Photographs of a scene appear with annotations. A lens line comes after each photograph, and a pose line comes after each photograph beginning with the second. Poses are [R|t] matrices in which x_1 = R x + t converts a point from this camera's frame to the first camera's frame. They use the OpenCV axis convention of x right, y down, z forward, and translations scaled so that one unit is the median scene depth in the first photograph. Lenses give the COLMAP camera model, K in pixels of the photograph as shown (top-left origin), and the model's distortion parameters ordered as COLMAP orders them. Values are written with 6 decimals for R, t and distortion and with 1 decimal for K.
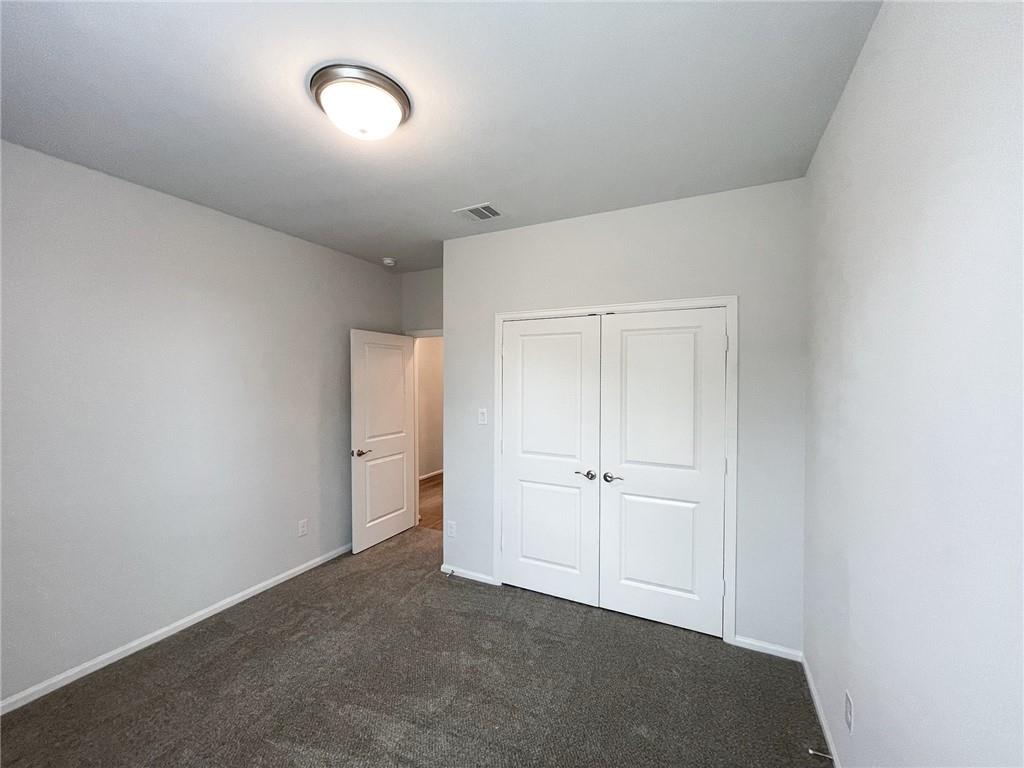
lens RADIAL K [[416.4, 0, 509.3], [0, 416.4, 382.0], [0, 0, 1]] dist [0.000135, 0.001040]
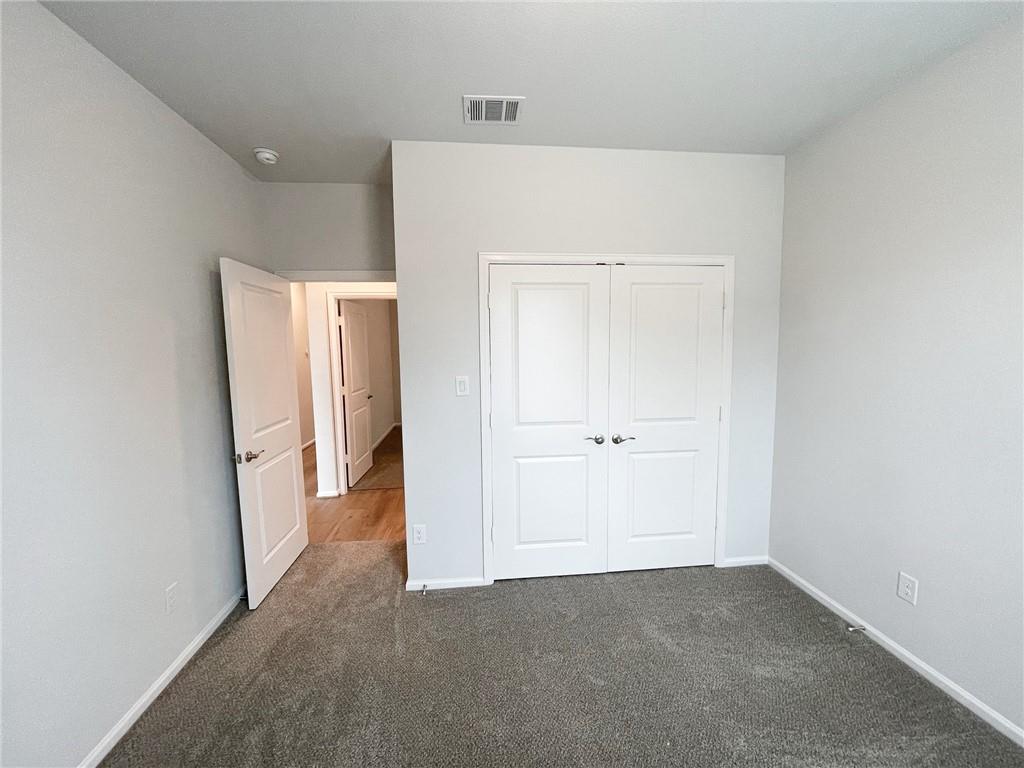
lens RADIAL K [[416.4, 0, 552.7], [0, 416.4, 380.9], [0, 0, 1]] dist [0.000135, 0.001040]
pose [[0.844257, -0.062585, 0.532271, -0.367865], [0.019501, 0.996088, 0.086189, 0.010192], [-0.535583, -0.062385, 0.842175, 0.269411]]
